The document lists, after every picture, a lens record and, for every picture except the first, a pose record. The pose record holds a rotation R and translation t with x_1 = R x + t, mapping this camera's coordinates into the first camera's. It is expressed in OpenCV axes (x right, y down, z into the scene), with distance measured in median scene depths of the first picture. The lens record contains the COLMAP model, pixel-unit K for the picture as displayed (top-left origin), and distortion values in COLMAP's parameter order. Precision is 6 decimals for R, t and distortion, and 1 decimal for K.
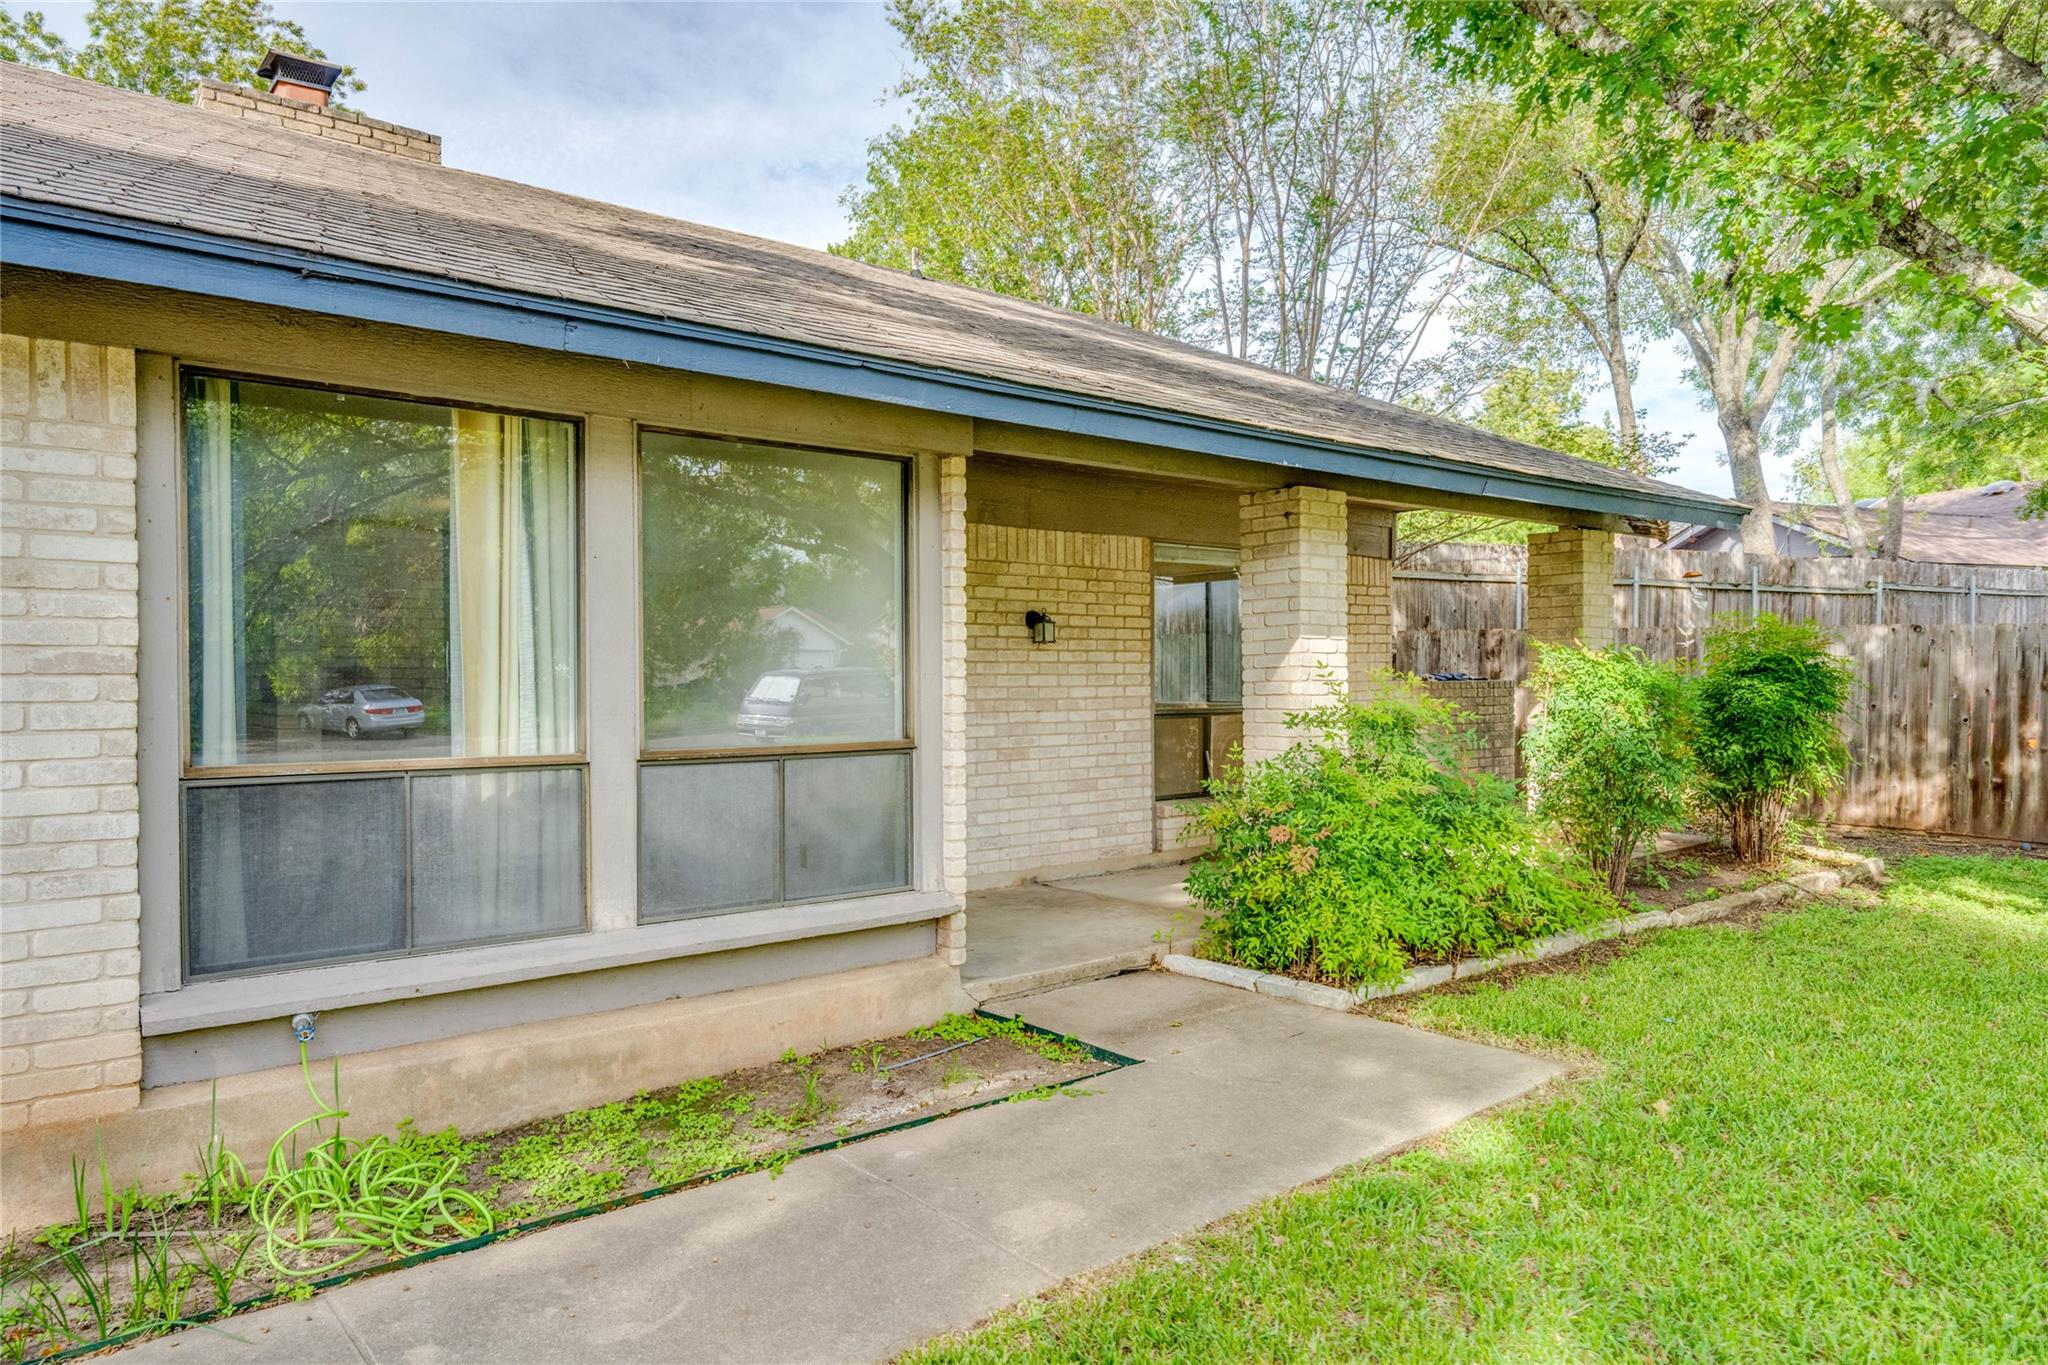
lens RADIAL K [[1323.7, 0, 1024.0], [0, 1323.7, 682.5], [0, 0, 1]] dist [0.001587, 0.000583]
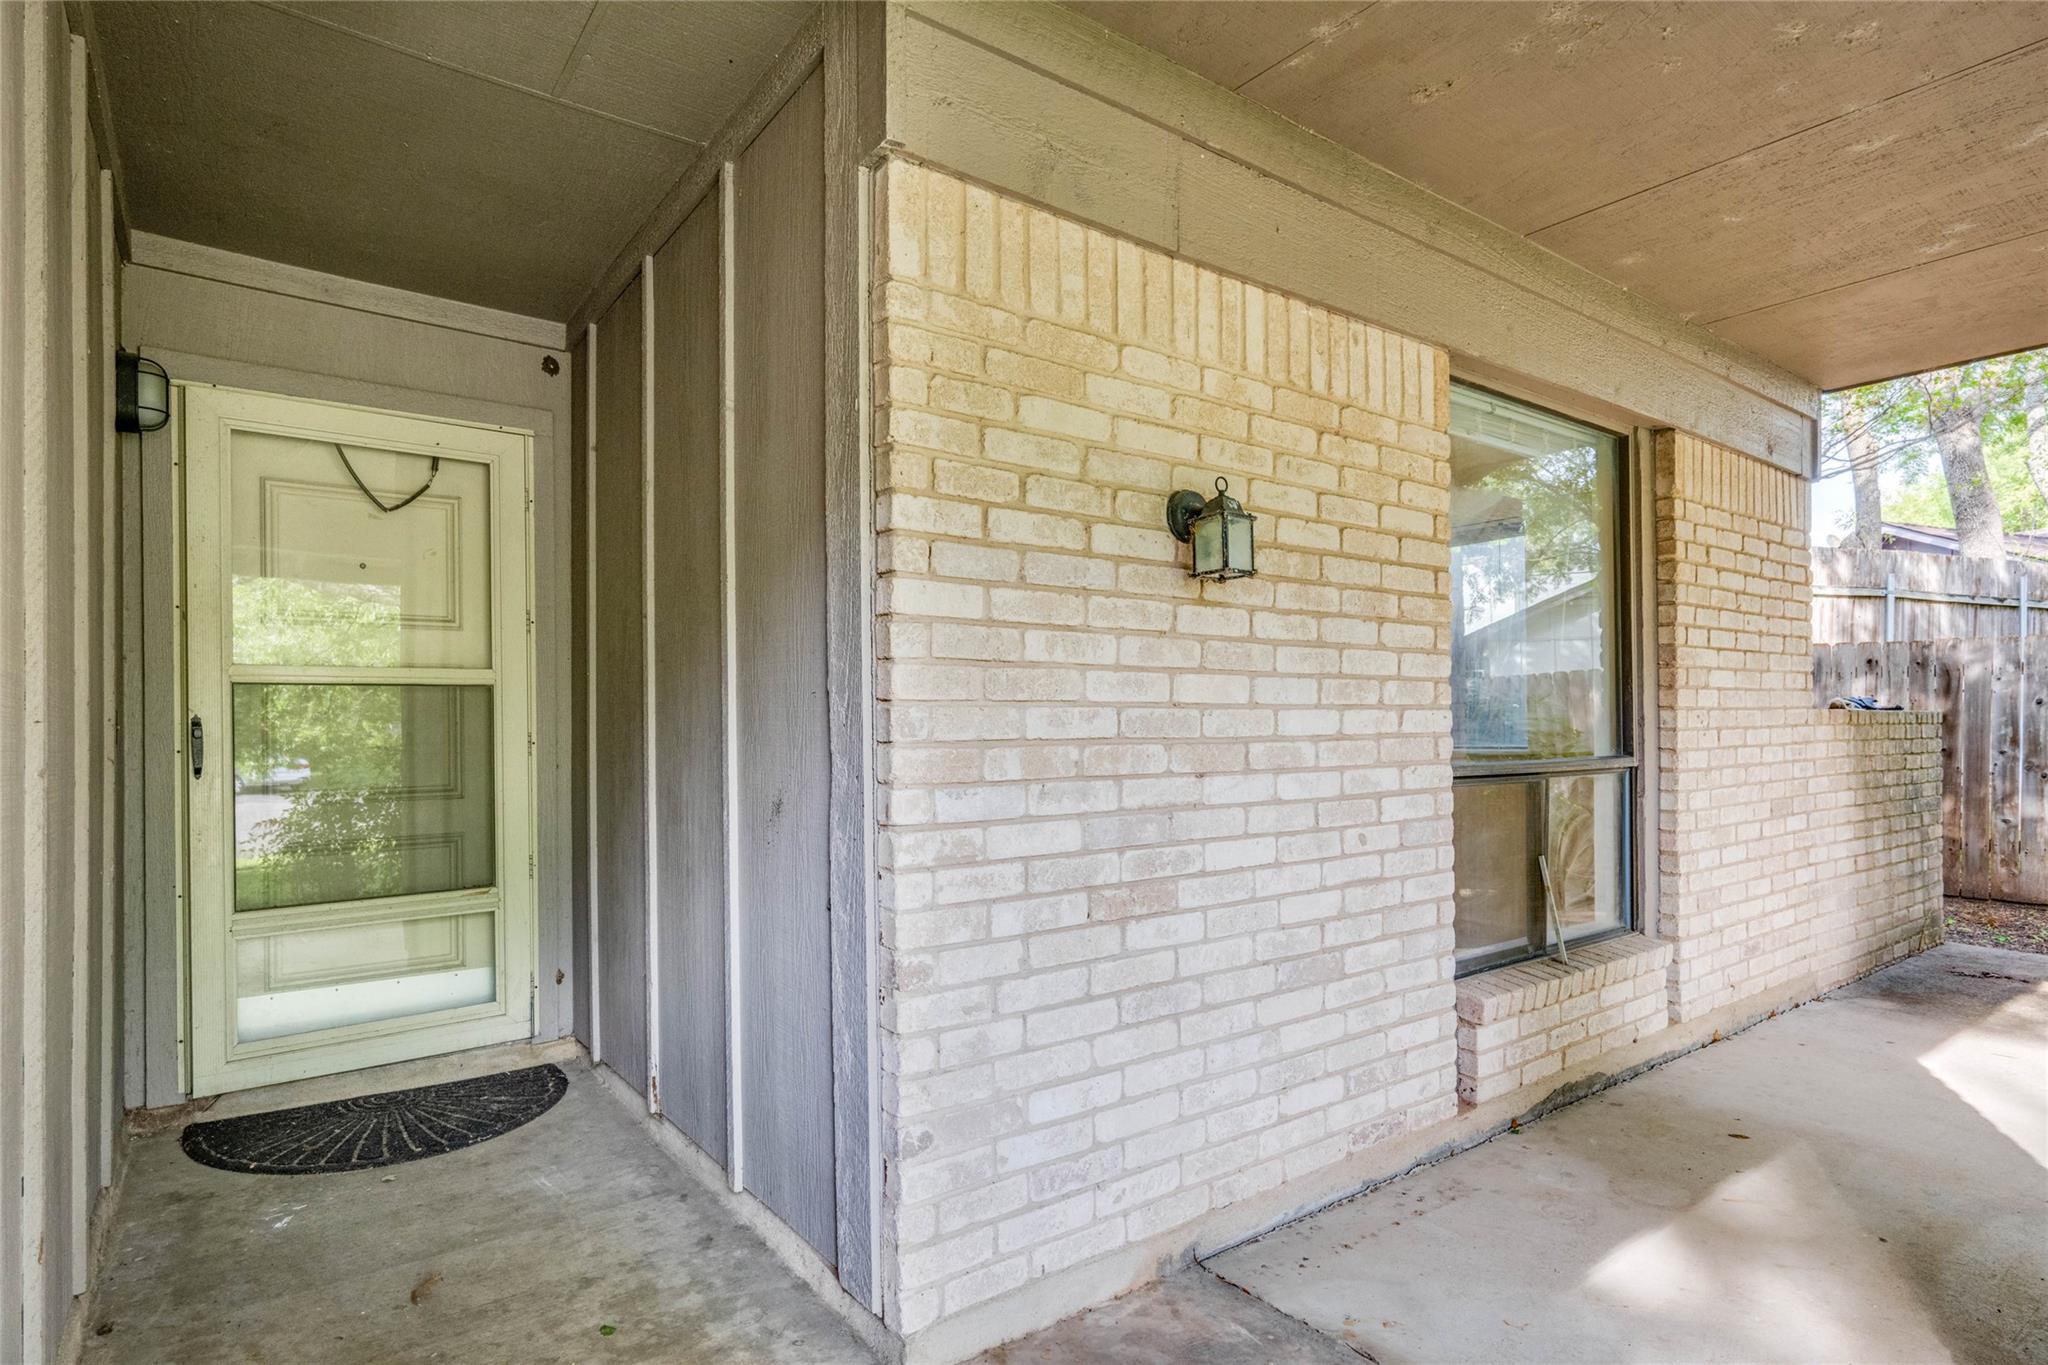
lens RADIAL K [[1064.6, 0, 1024.6], [0, 1064.6, 720.1], [0, 0, 1]] dist [-0.000295, -0.000081]
pose [[0.998394, -0.000855, -0.056647, -0.019802], [0.000281, 0.999949, -0.010134, 0.009708], [0.056653, 0.010102, 0.998343, 0.692145]]
